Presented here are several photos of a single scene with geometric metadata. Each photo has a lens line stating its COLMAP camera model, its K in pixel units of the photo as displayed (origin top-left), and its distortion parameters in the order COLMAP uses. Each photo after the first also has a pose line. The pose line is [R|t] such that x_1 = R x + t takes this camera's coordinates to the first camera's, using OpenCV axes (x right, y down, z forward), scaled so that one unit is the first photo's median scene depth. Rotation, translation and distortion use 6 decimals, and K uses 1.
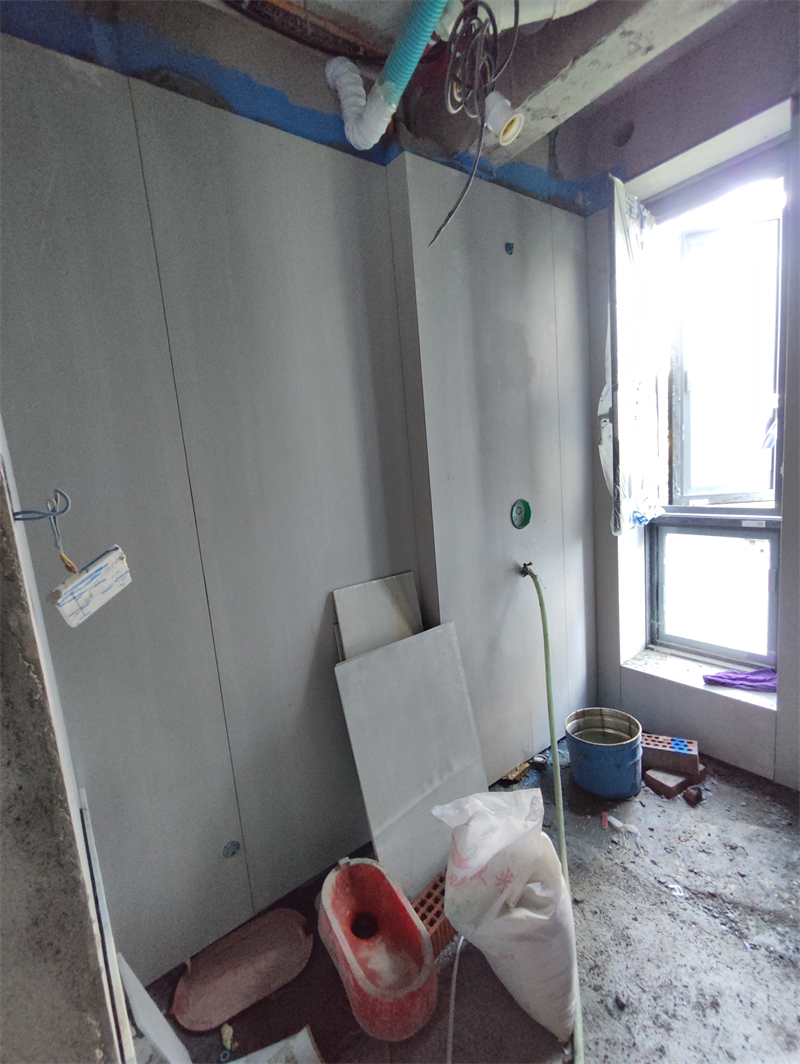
lens RADIAL K [[488.6, 0, 379.6], [0, 488.6, 535.2], [0, 0, 1]] dist [0.007676, -0.007279]
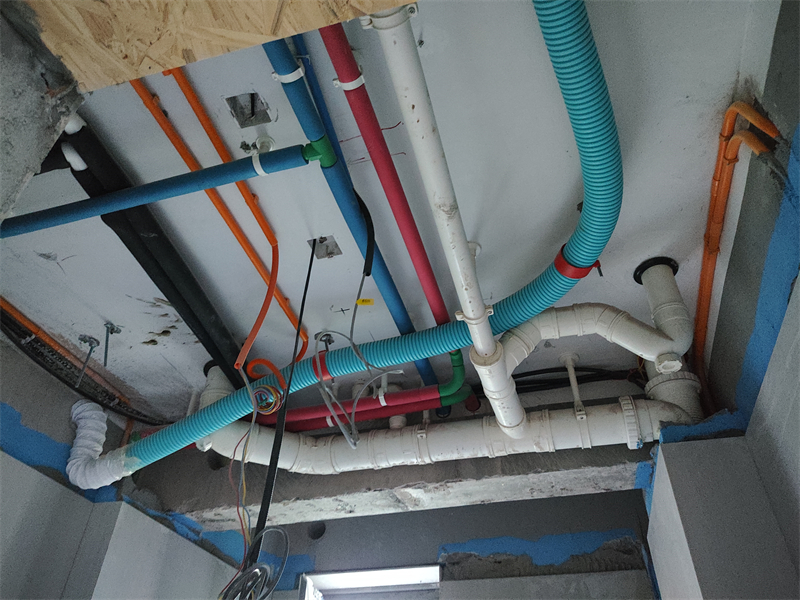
lens RADIAL K [[590.4, 0, 400.0], [0, 590.4, 300.0], [0, 0, 1]] dist [0.046881, -0.086711]
pose [[0.787144, 0.468609, 0.401011, -0.143622], [0.007487, 0.642872, -0.765937, -0.139351], [-0.616723, 0.605906, 0.502524, -0.109507]]
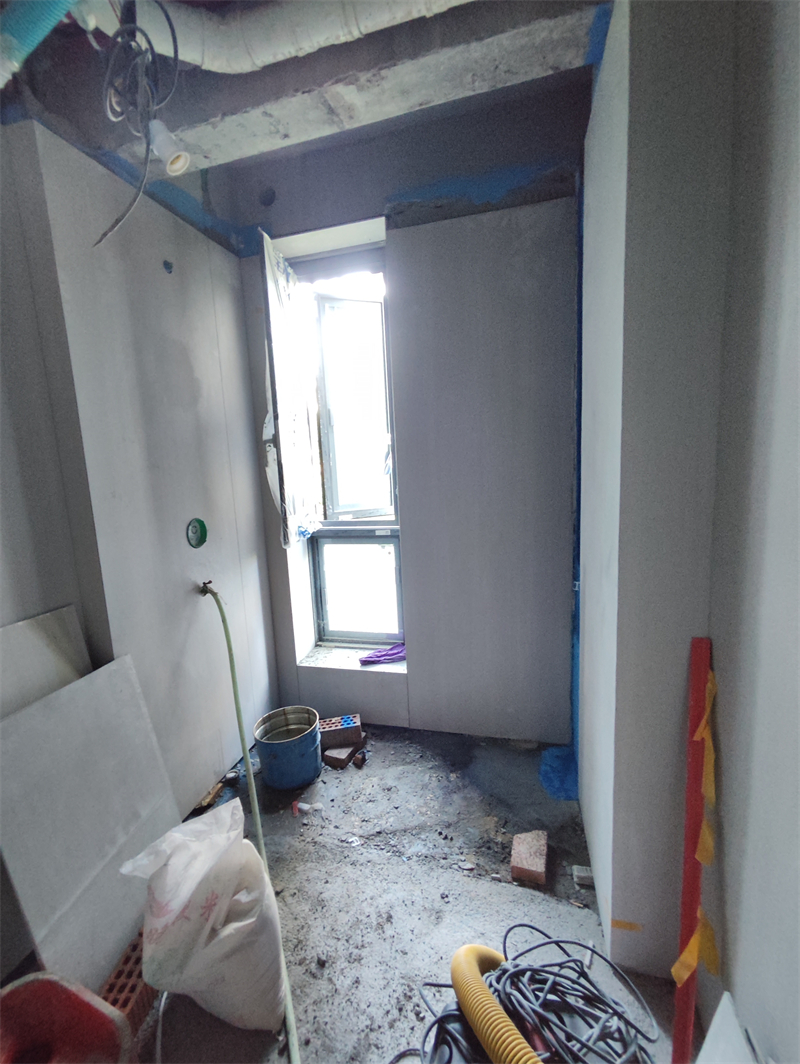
lens RADIAL K [[482.5, 0, 392.6], [0, 482.5, 534.7], [0, 0, 1]] dist [-0.012658, 0.000074]
pose [[0.779788, -0.047844, 0.624213, -0.011809], [0.072914, 0.997231, -0.014652, 0.003449], [-0.621784, 0.056940, 0.781117, -0.009723]]
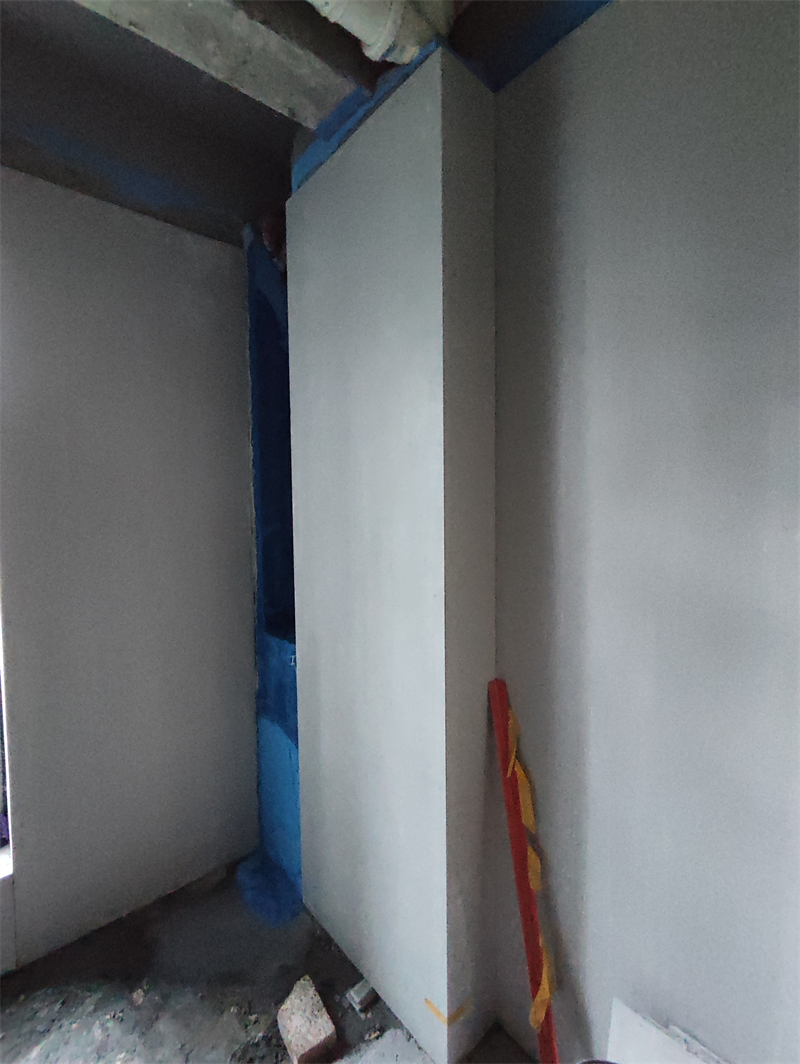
lens RADIAL K [[472.4, 0, 400.0], [0, 472.4, 532.0], [0, 0, 1]] dist [0.000030, -0.000163]
pose [[-0.065101, 0.038052, 0.997153, -0.001921], [0.165103, 0.985911, -0.026844, -0.053677], [-0.984125, 0.162886, -0.070466, 0.351059]]
